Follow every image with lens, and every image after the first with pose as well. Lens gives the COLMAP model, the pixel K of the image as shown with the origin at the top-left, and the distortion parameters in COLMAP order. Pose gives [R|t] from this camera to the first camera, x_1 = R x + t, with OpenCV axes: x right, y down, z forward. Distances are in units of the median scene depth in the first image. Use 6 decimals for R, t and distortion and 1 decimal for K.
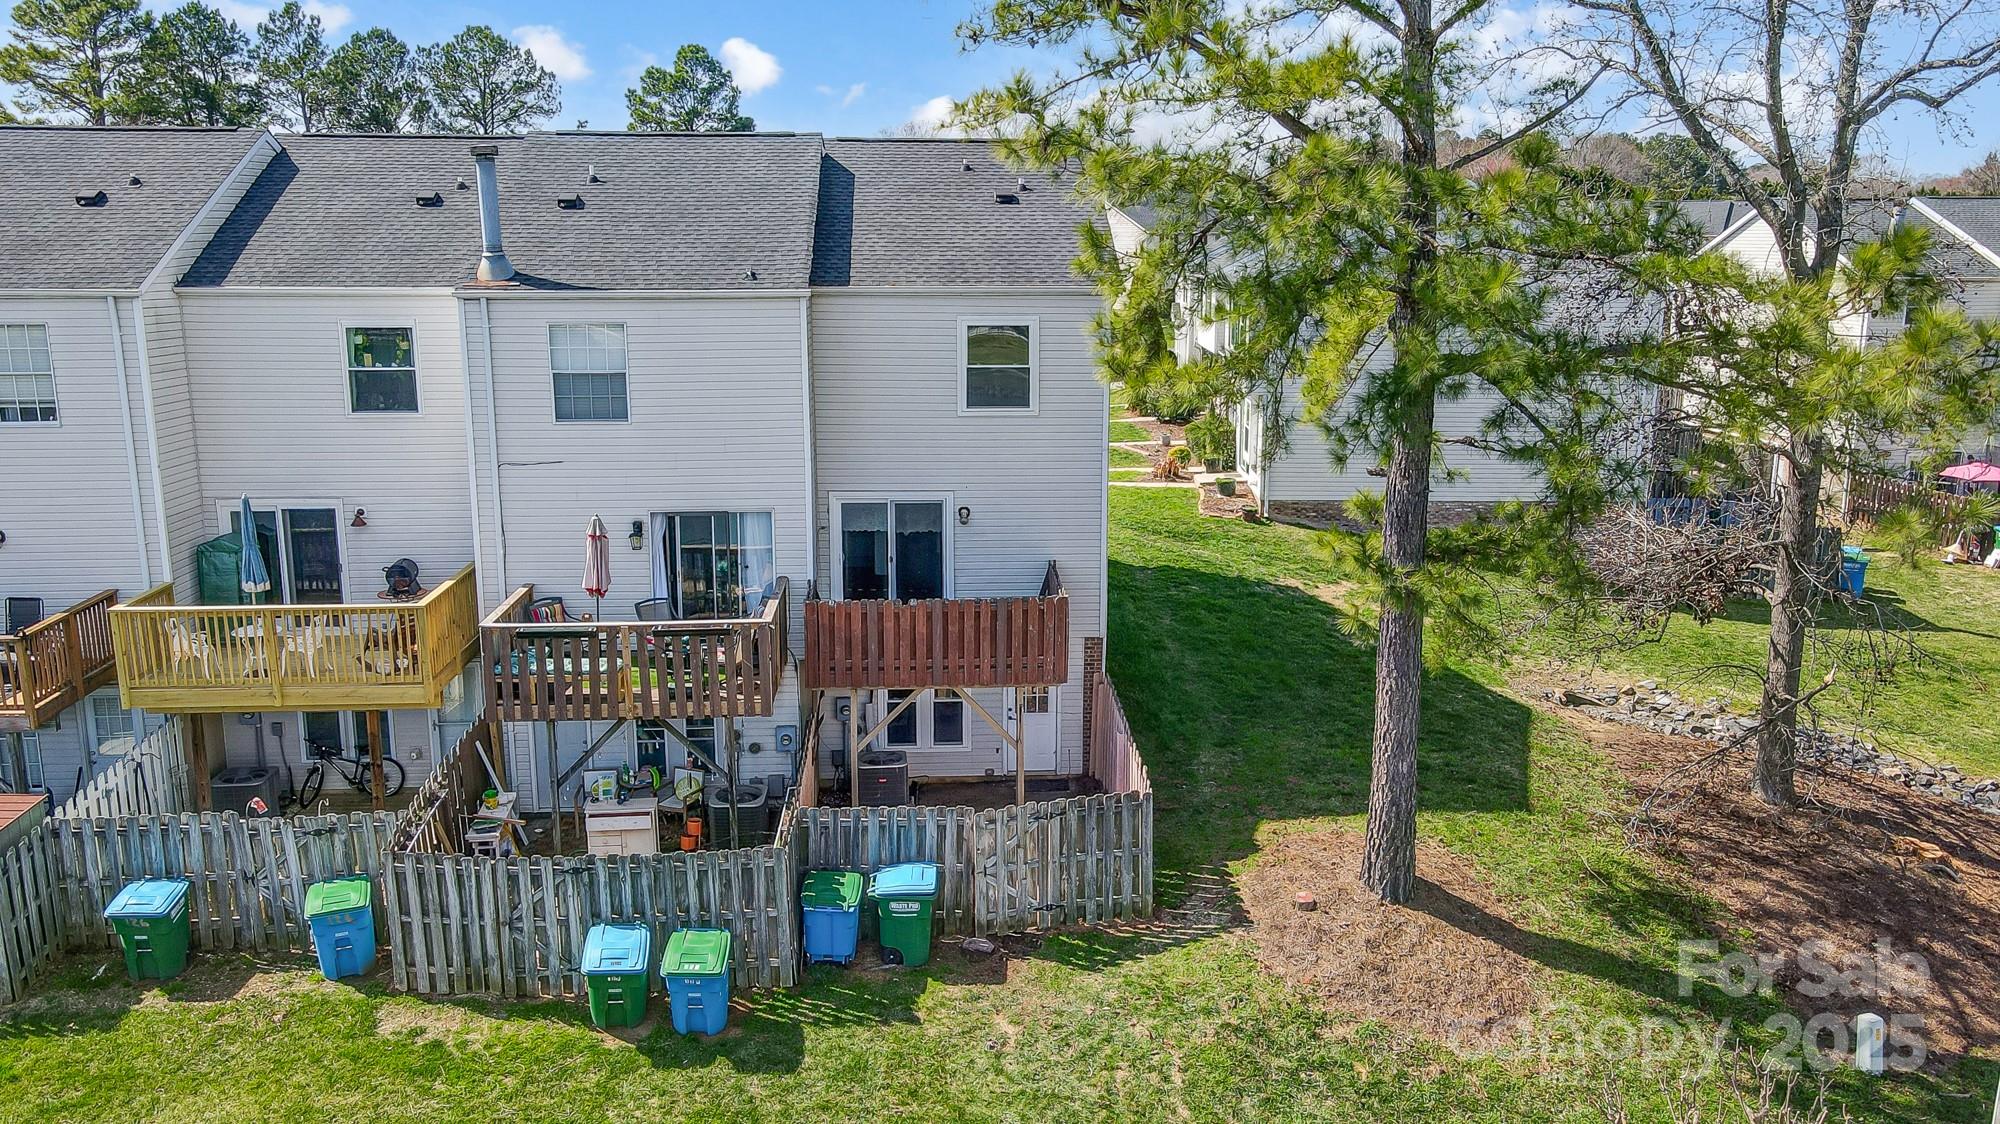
lens RADIAL K [[1562.1, 0, 1000.0], [0, 1562.1, 562.0], [0, 0, 1]] dist [-0.003937, 0.036659]
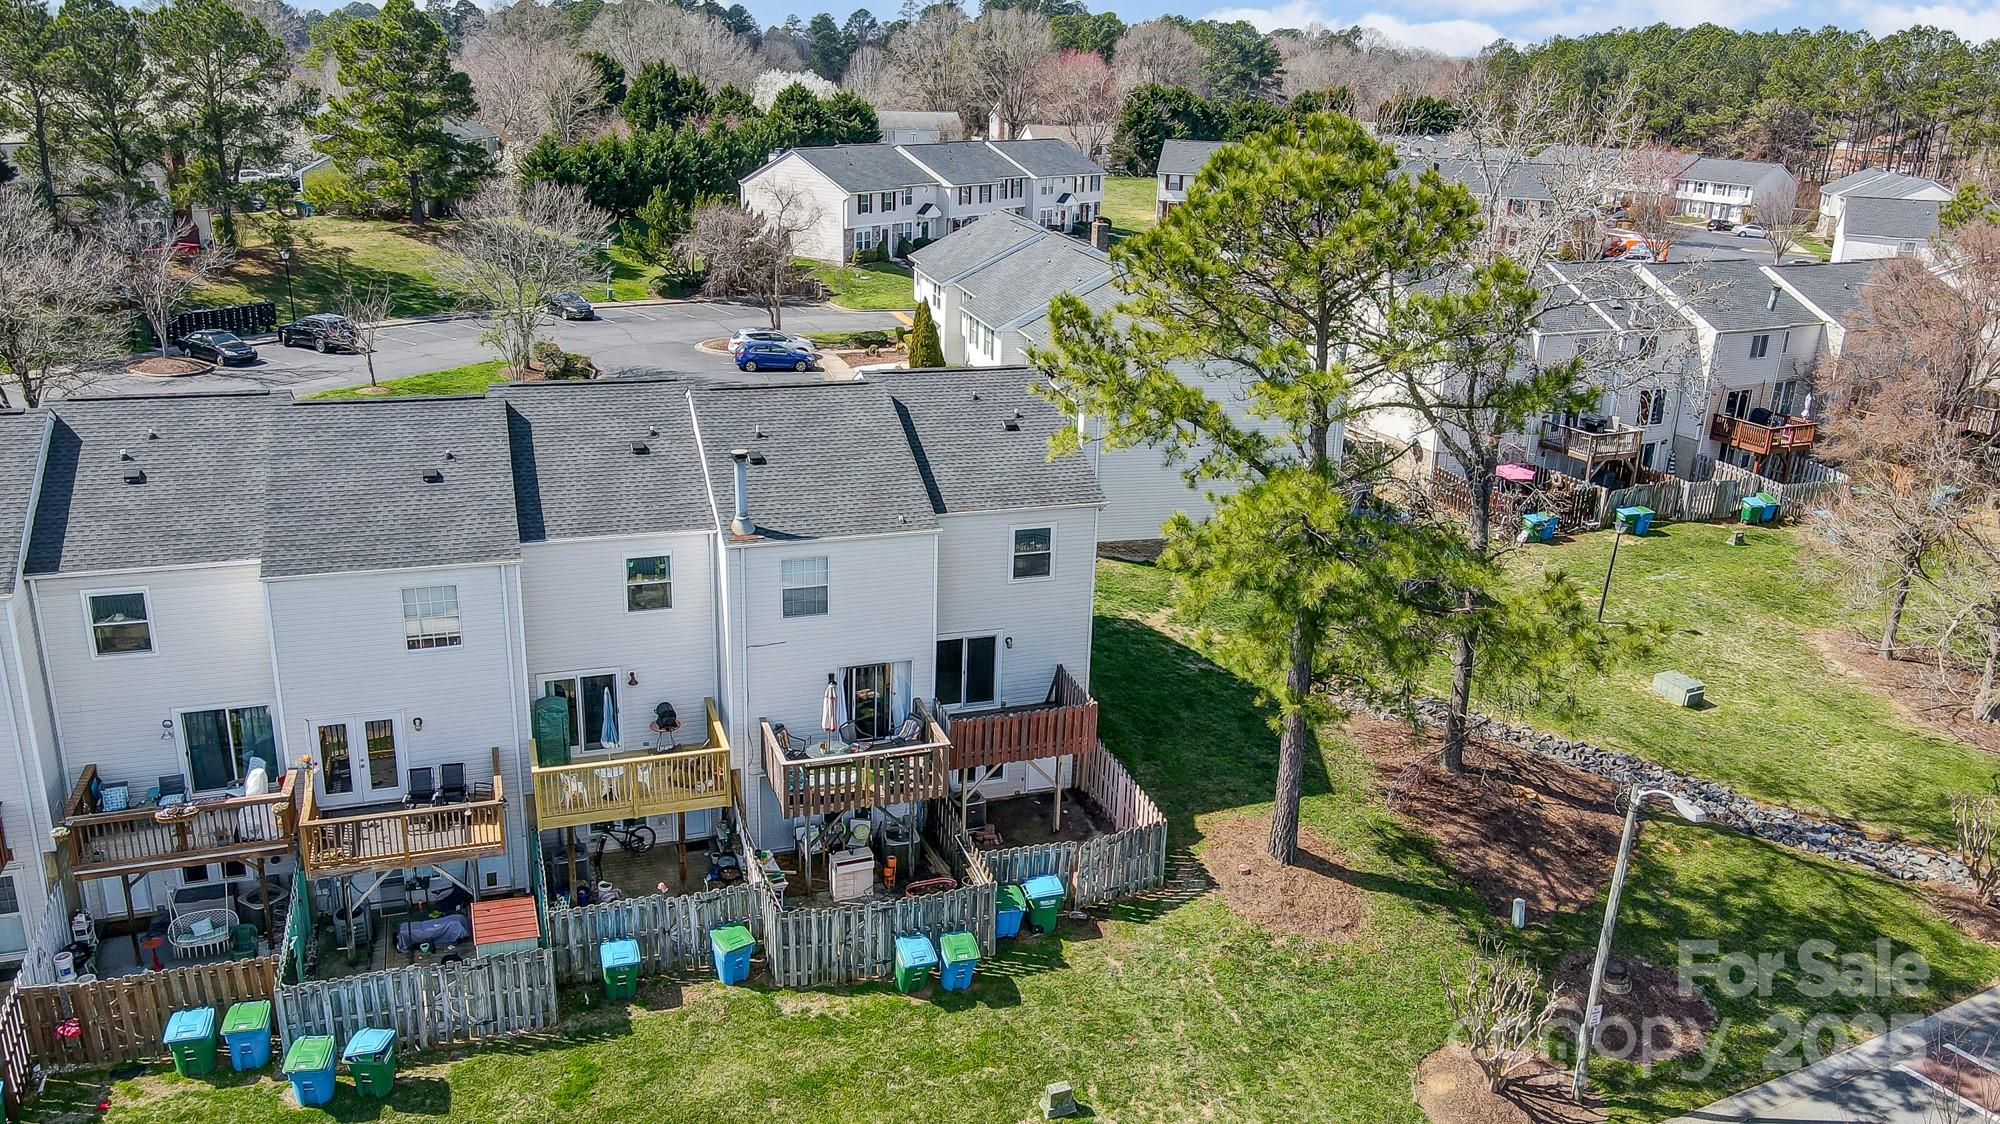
lens RADIAL K [[1514.1, 0, 1011.7], [0, 1514.1, 561.5], [0, 0, 1]] dist [-0.002120, 0.009935]
pose [[0.959791, -0.057892, 0.274681, -0.526305], [0.025297, 0.992360, 0.120757, -0.357274], [-0.279573, -0.108953, 0.953923, -0.565431]]
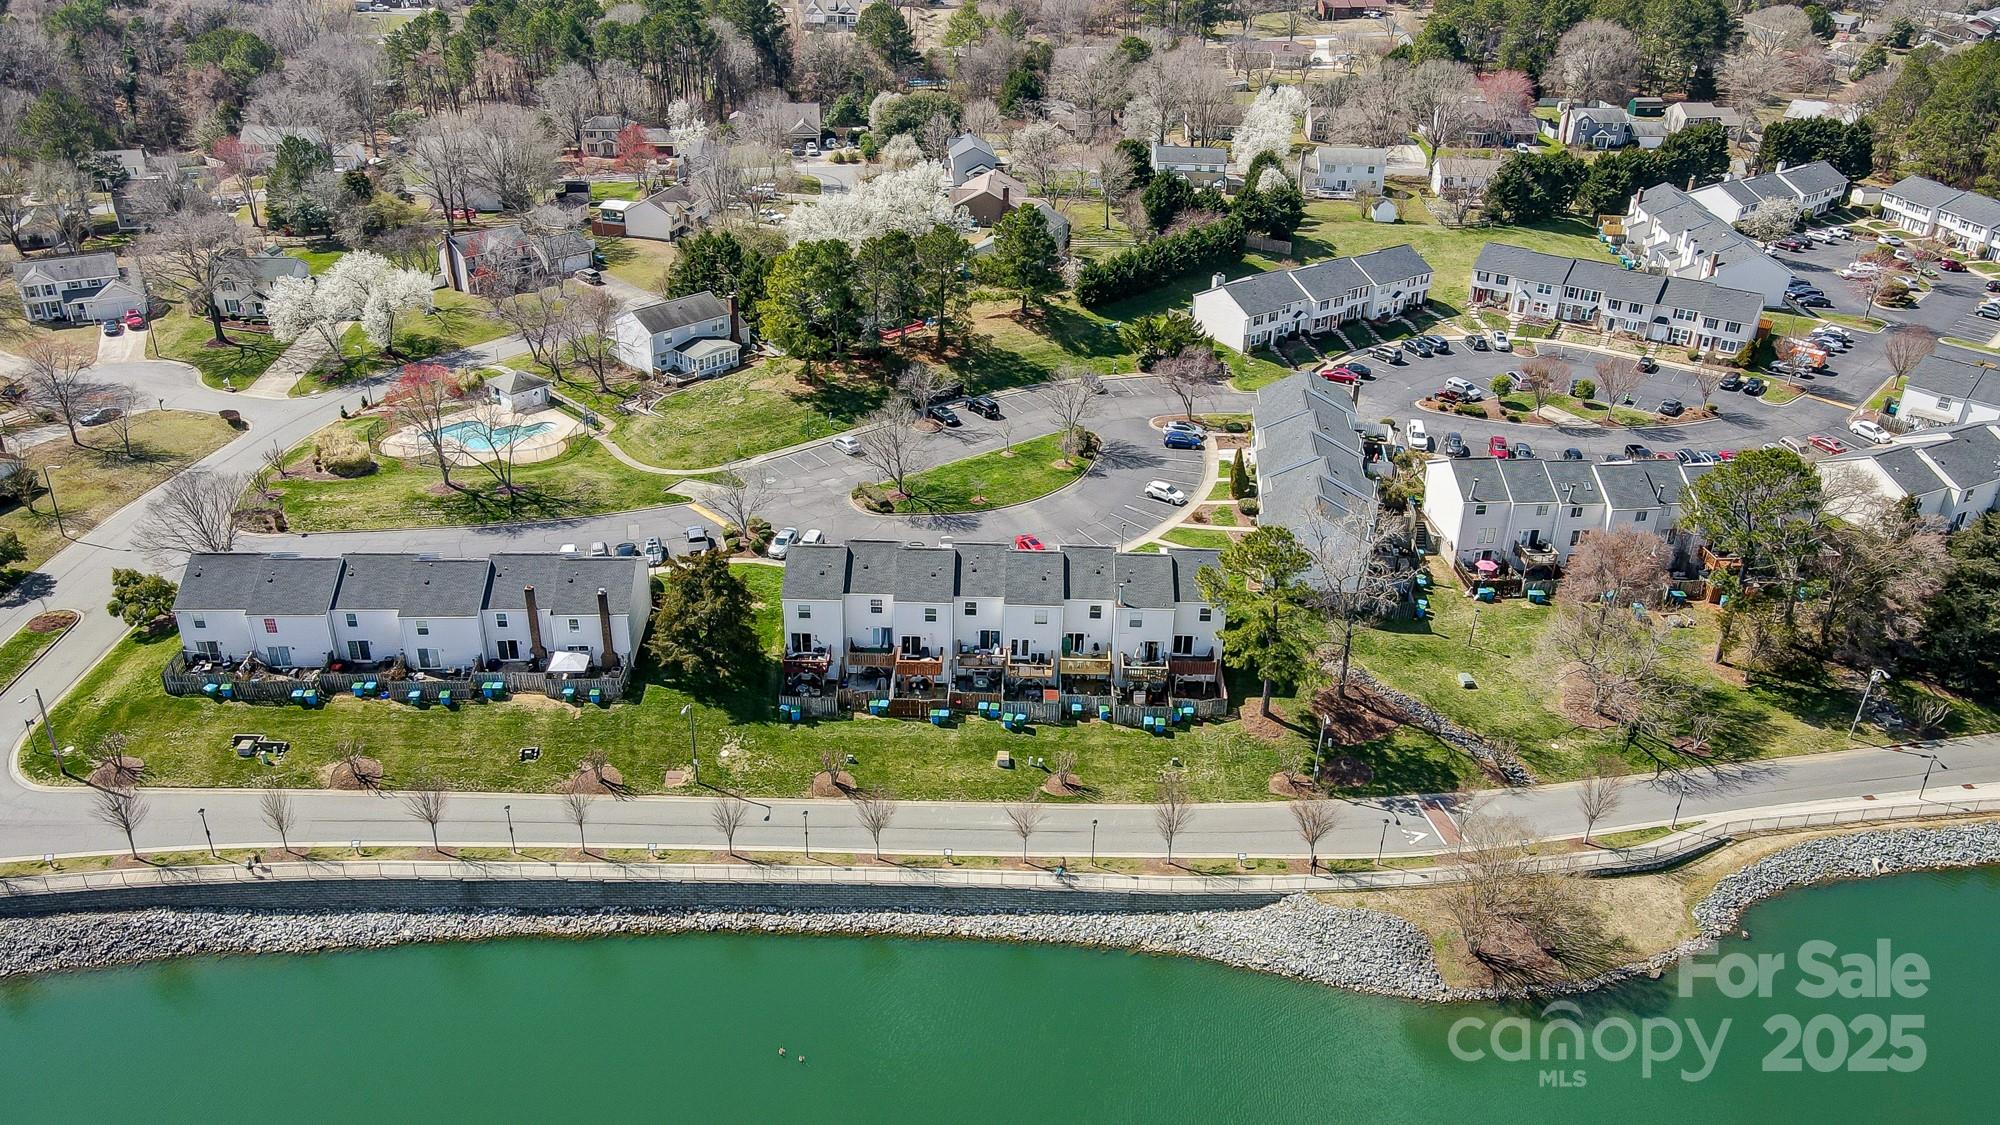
lens RADIAL K [[1562.1, 0, 1000.0], [0, 1562.1, 562.5], [0, 0, 1]] dist [-0.003937, 0.036659]
pose [[0.997228, 0.053401, -0.051815, -0.523090], [-0.036813, 0.959260, 0.280116, -2.120099], [0.064662, -0.277432, 0.958567, -4.978861]]
